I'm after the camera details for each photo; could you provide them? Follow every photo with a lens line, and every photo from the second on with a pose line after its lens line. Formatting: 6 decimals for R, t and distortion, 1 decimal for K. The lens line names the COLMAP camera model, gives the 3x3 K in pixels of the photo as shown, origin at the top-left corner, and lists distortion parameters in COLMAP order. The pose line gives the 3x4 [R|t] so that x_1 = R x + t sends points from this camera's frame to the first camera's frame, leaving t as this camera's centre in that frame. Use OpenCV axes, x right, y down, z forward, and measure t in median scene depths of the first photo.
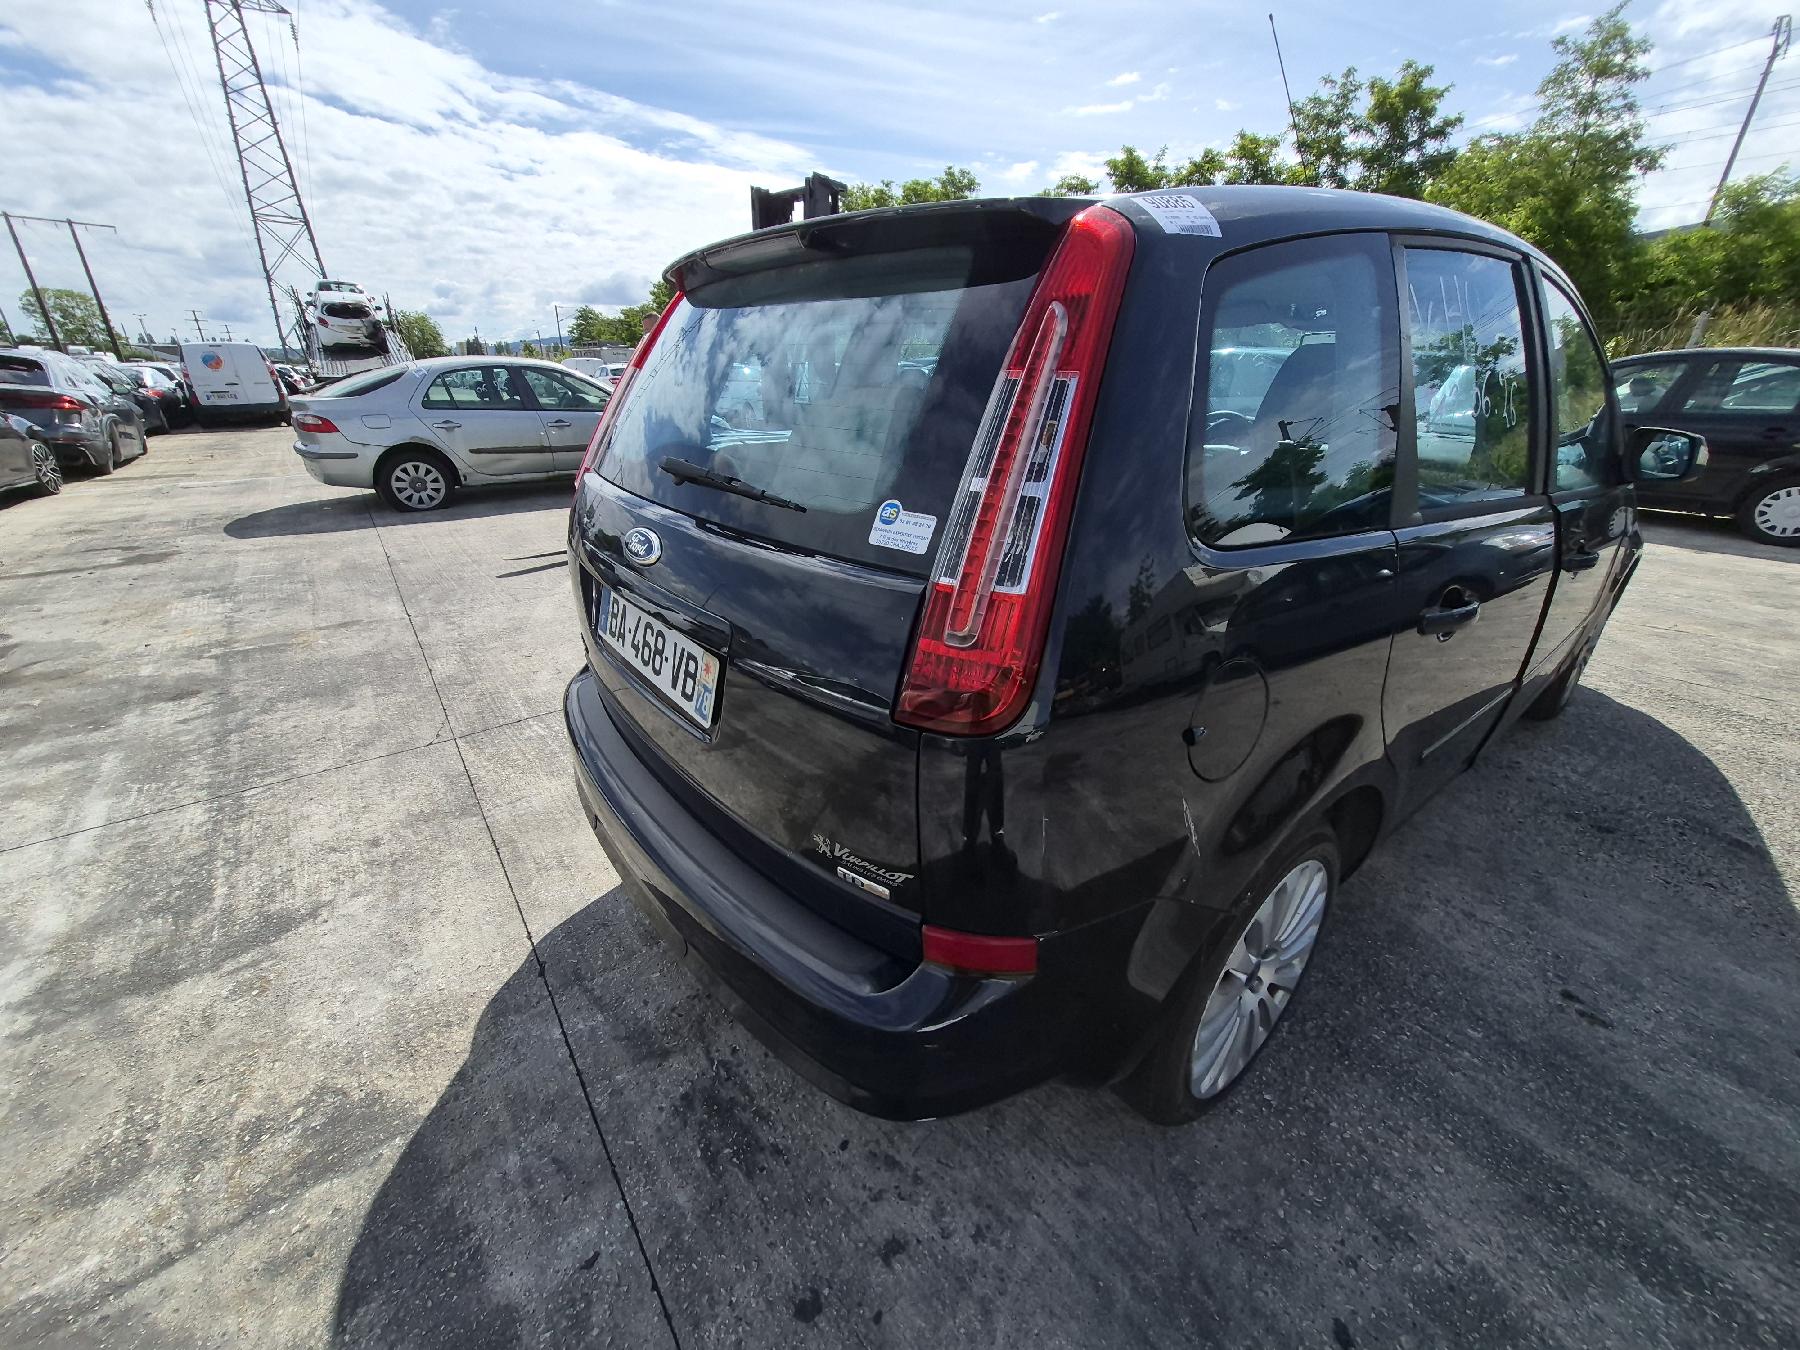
lens RADIAL K [[701.8, 0, 902.3], [0, 701.8, 709.7], [0, 0, 1]] dist [0.006076, -0.001277]
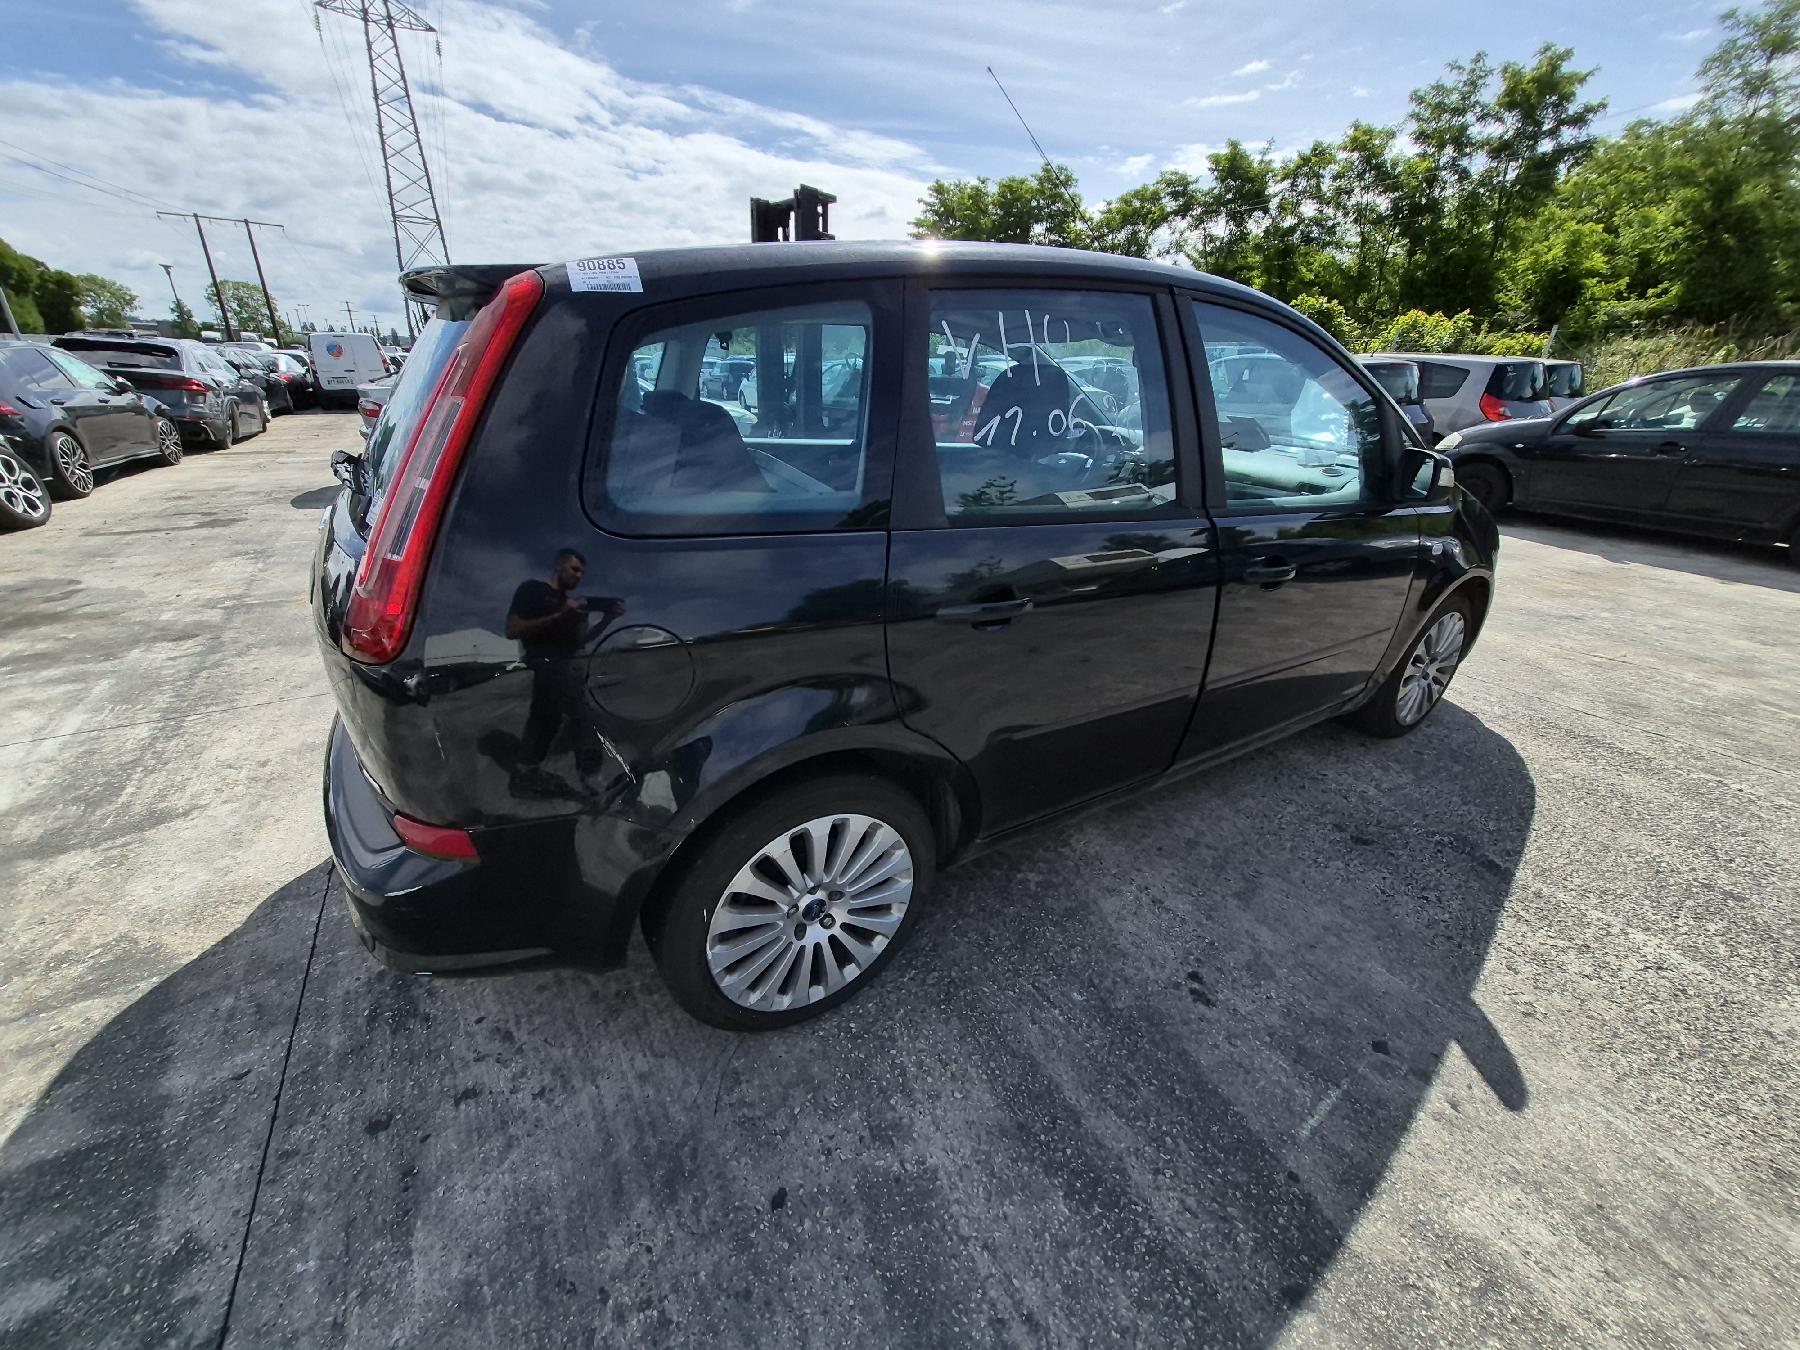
lens RADIAL K [[701.8, 0, 905.4], [0, 701.8, 702.5], [0, 0, 1]] dist [0.006076, -0.001277]
pose [[0.992813, 0.064635, -0.100717, 0.184484], [-0.064892, 0.997892, 0.000723, 0.005284], [0.100552, 0.005818, 0.994915, -0.035721]]
